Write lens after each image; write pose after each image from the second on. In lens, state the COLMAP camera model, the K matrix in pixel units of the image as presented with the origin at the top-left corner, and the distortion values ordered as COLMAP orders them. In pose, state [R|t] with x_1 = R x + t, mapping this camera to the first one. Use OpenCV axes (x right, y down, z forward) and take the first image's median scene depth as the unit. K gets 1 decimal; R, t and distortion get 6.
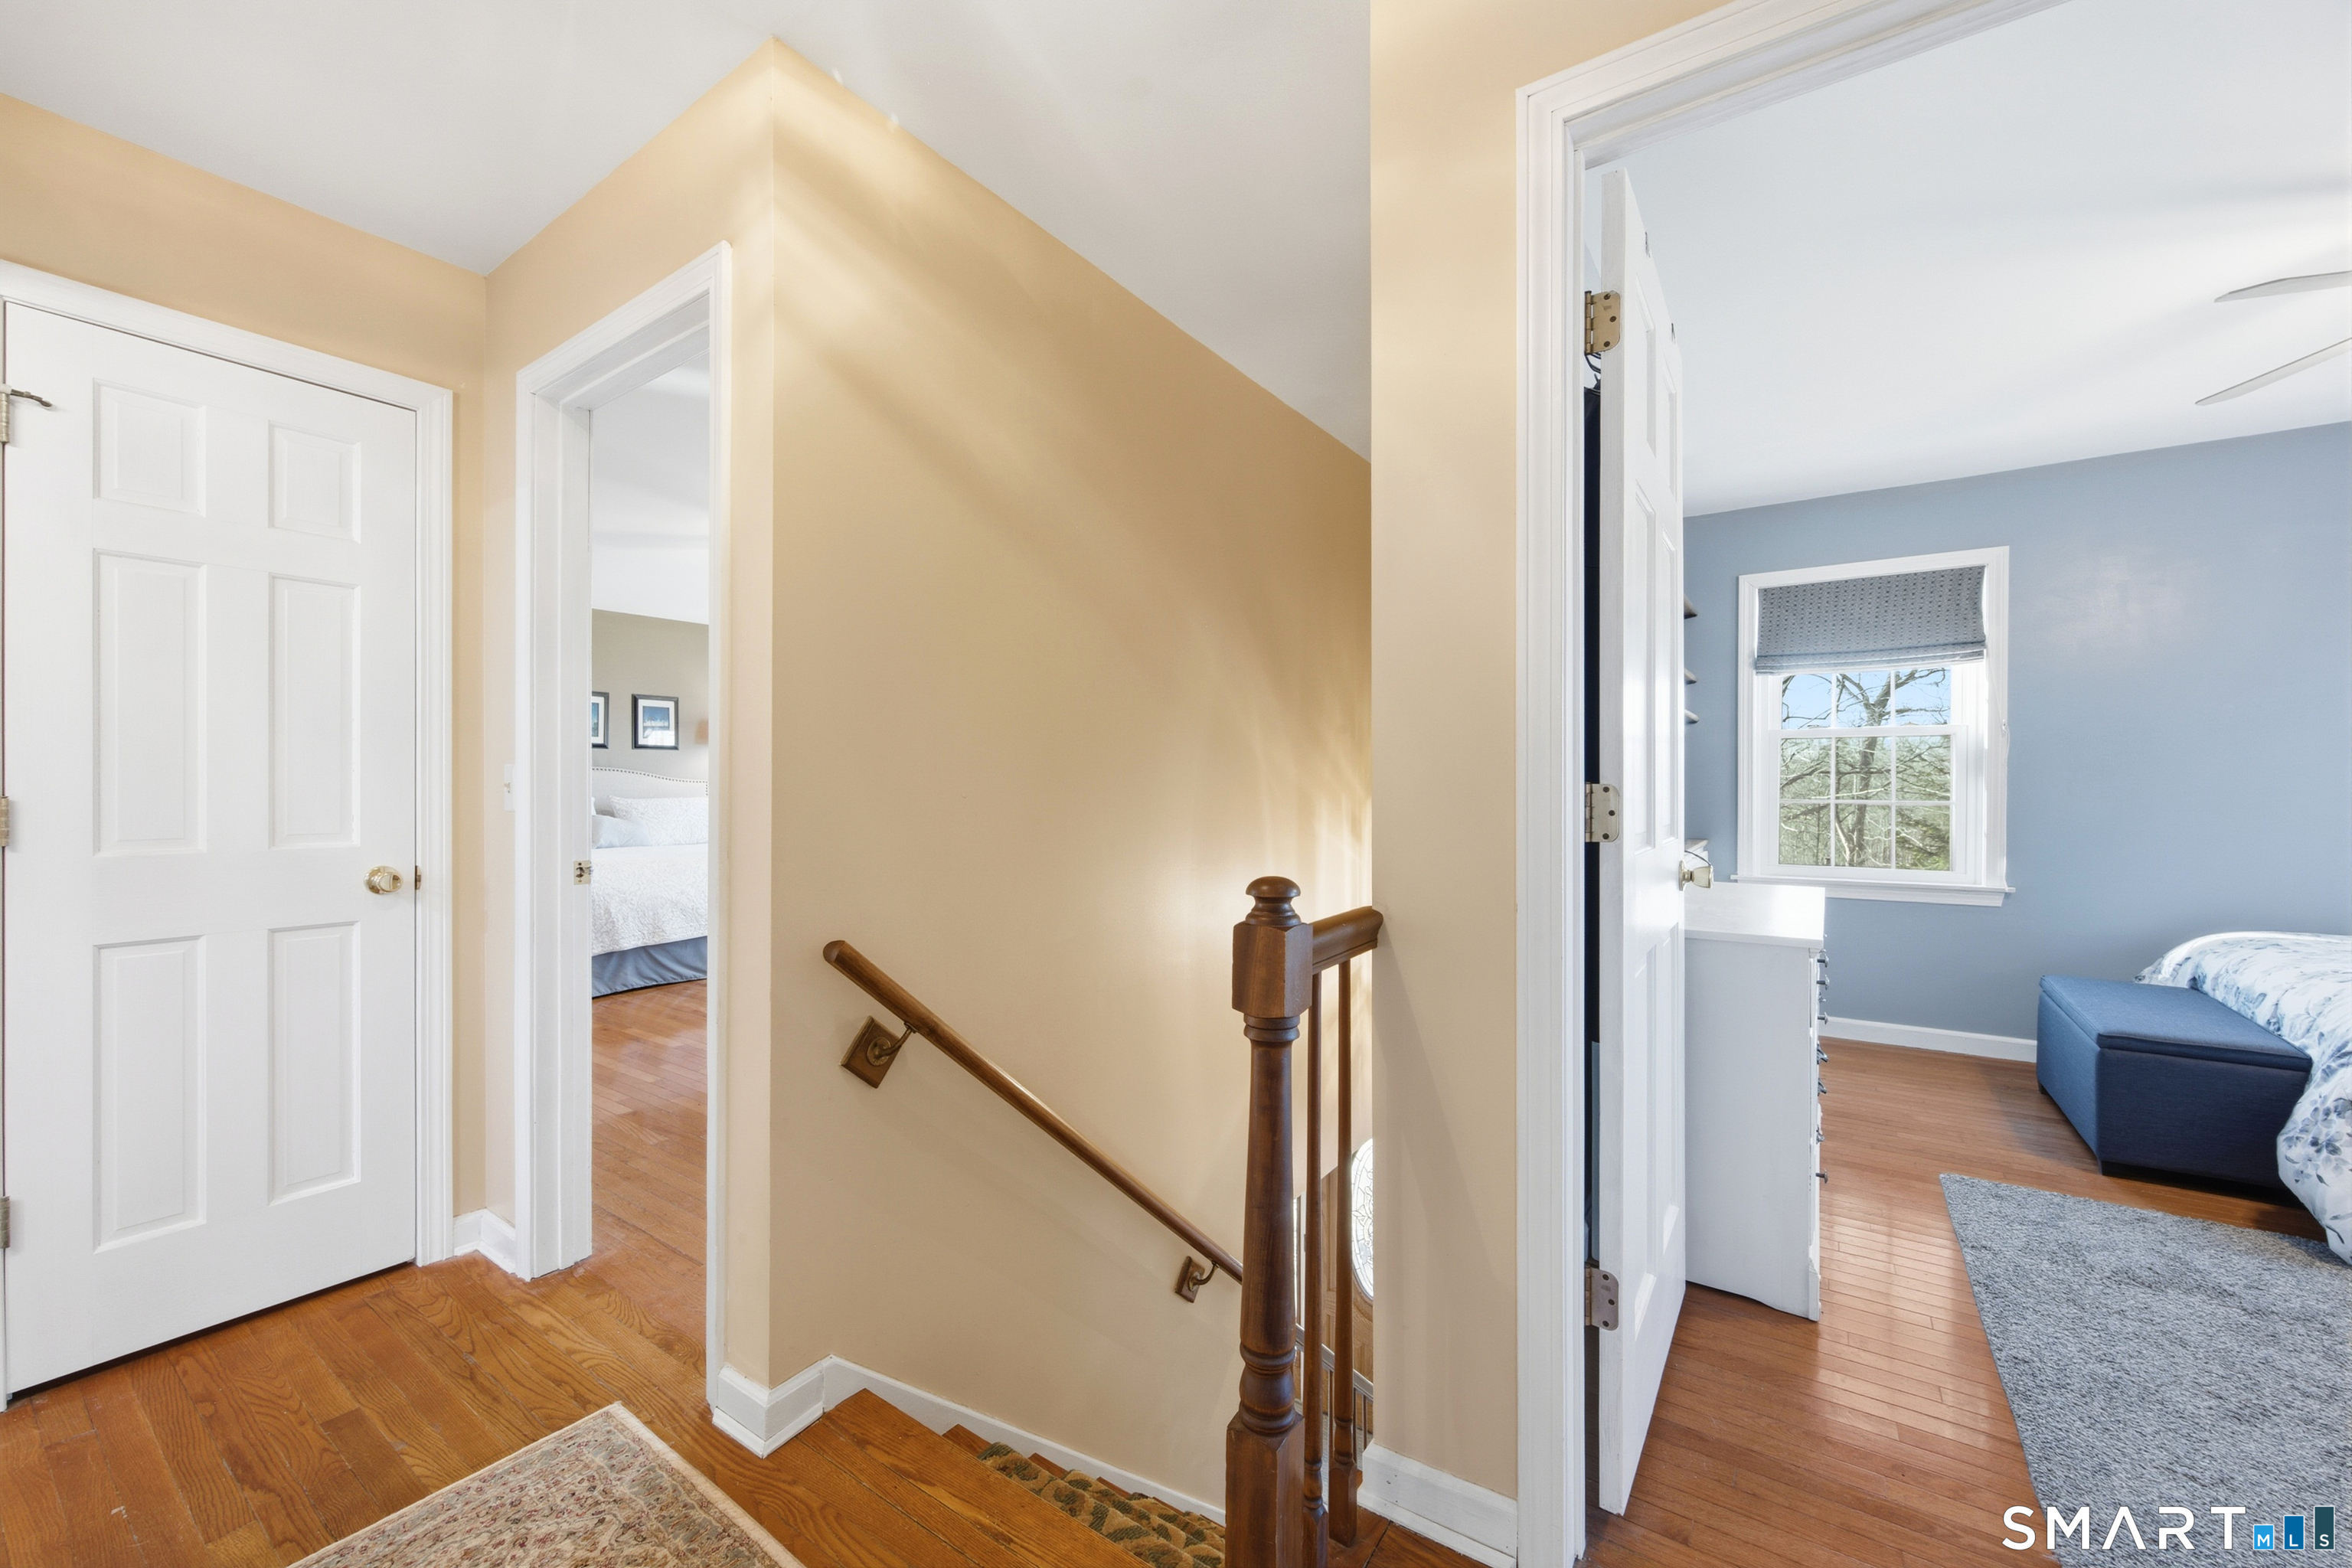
lens RADIAL K [[917.7, 0, 1176.0], [0, 917.7, 784.0], [0, 0, 1]] dist [0.000238, -0.000054]
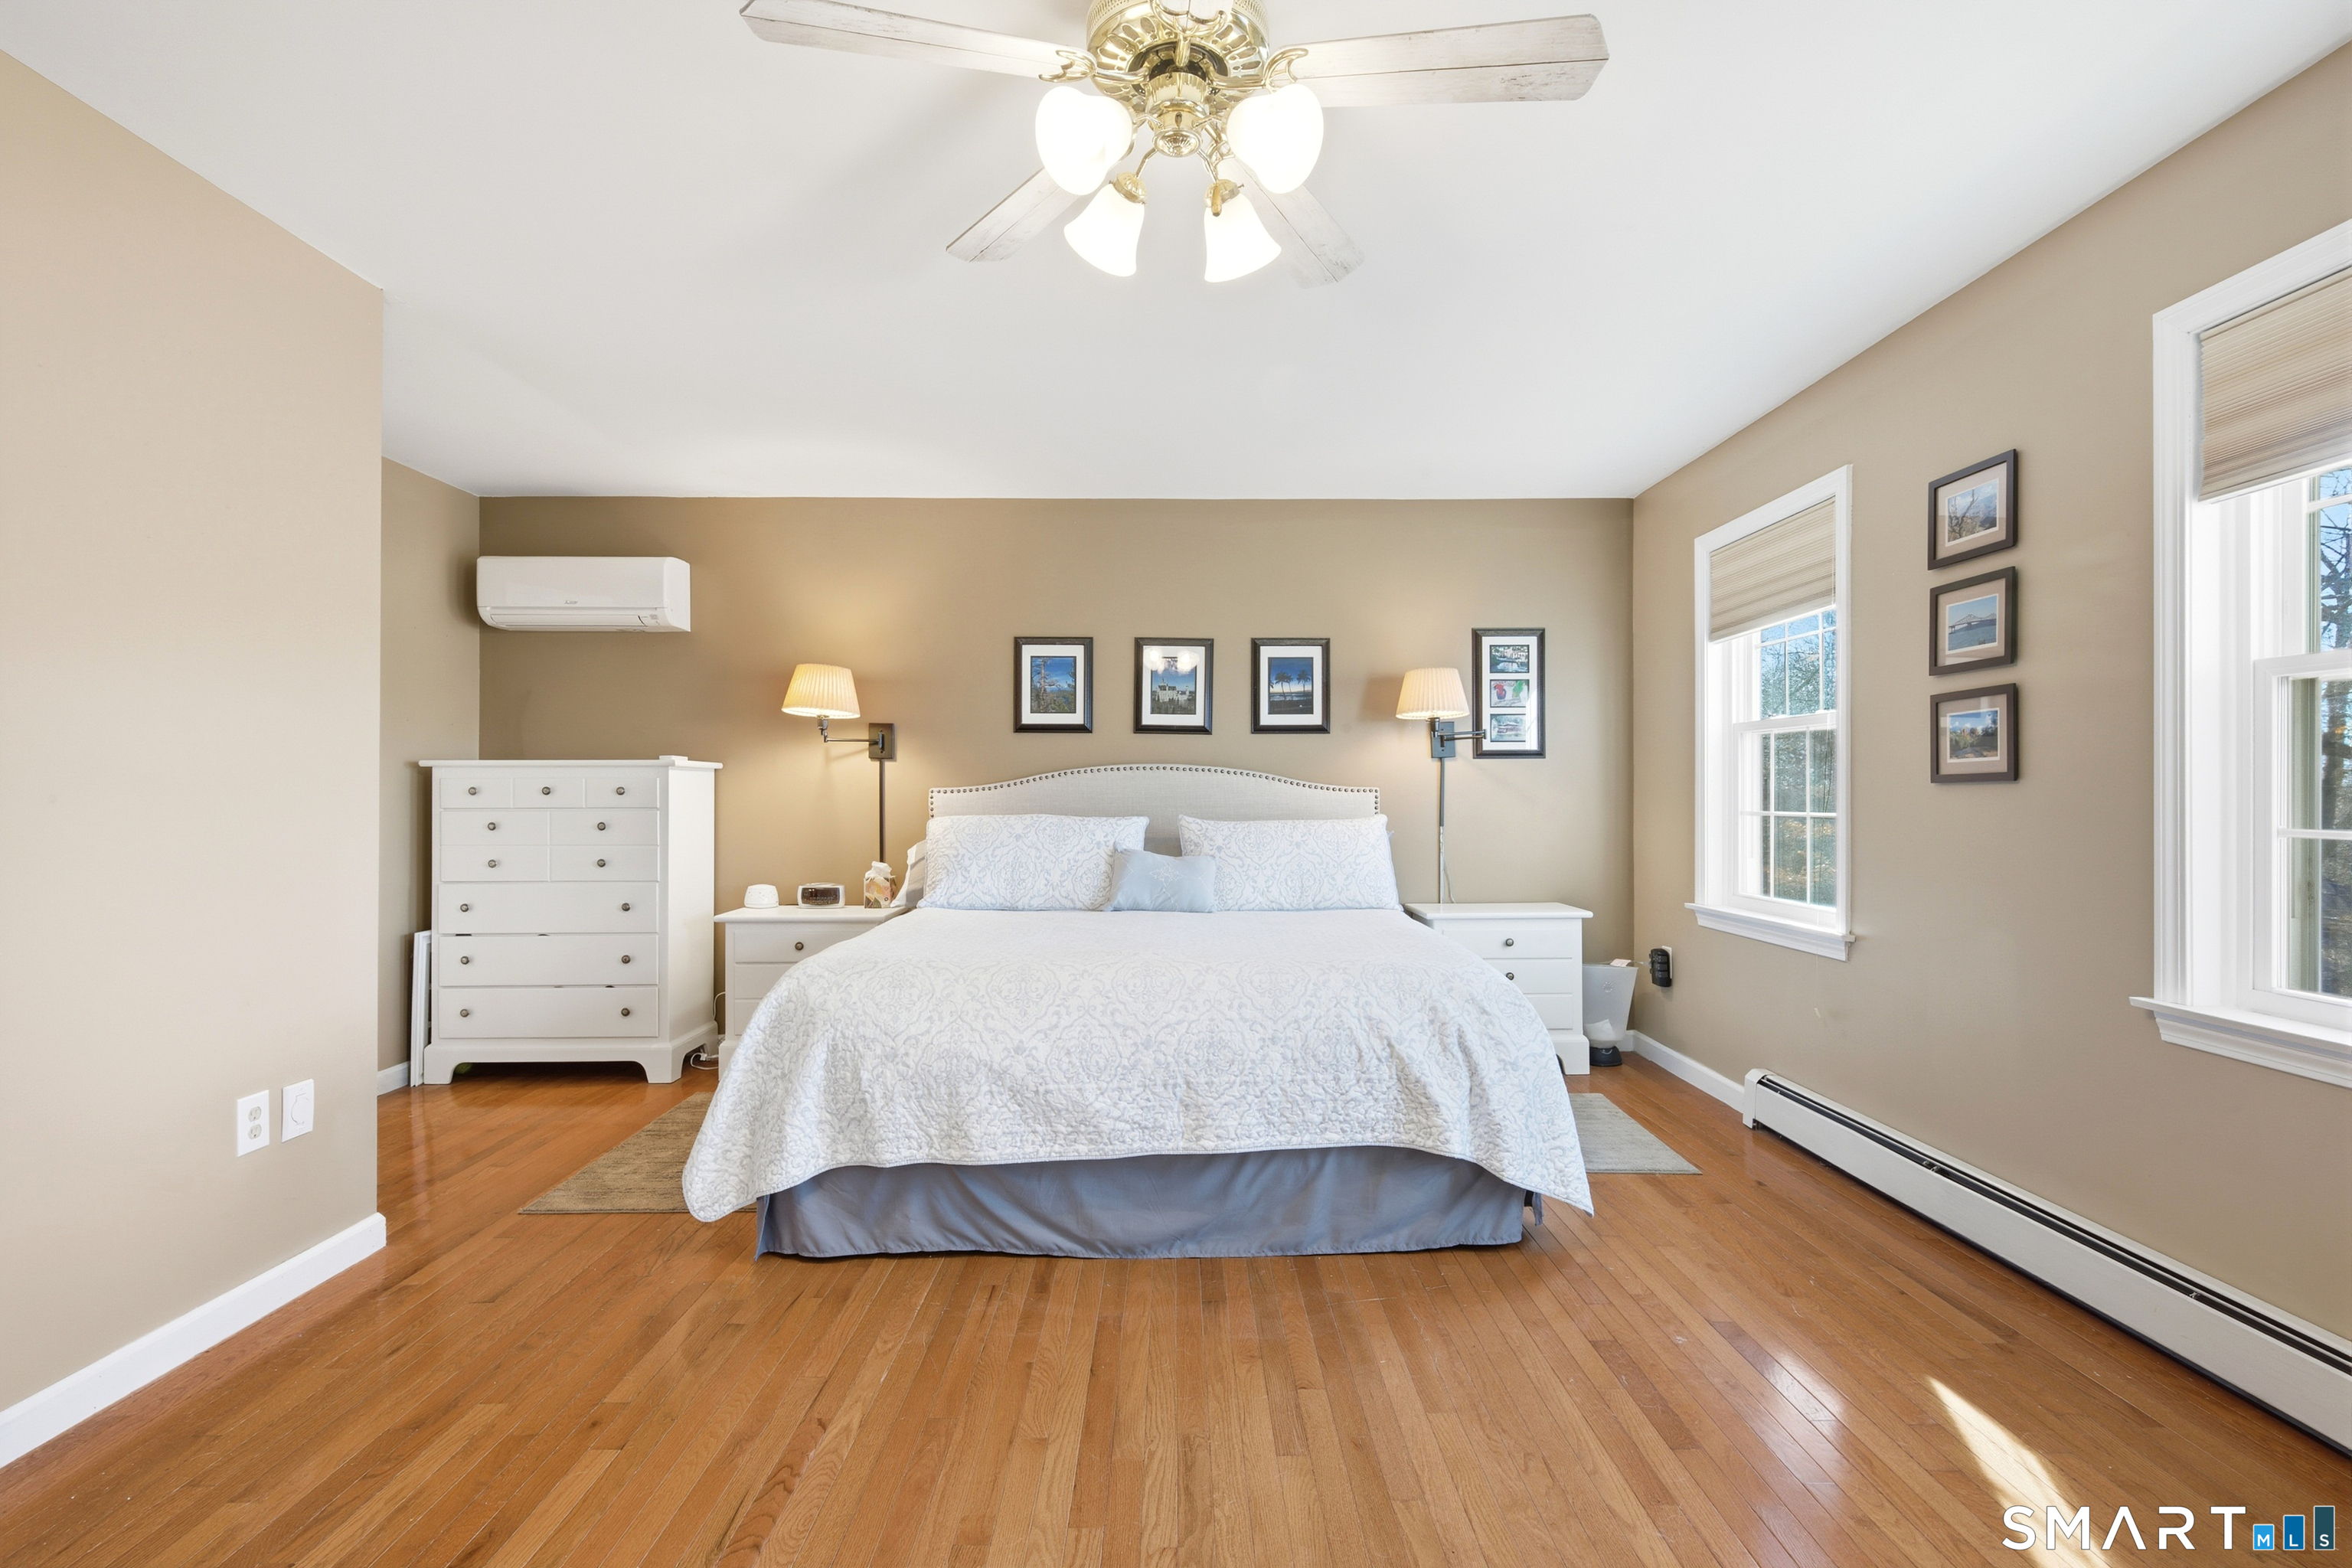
lens RADIAL K [[1092.7, 0, 1182.4], [0, 1092.7, 791.9], [0, 0, 1]] dist [0.000516, 0.000140]
pose [[0.581587, -0.001213, -0.813483, -0.065020], [-0.002632, 0.999991, -0.003372, 0.000637], [0.813480, 0.004102, 0.581579, 0.596223]]
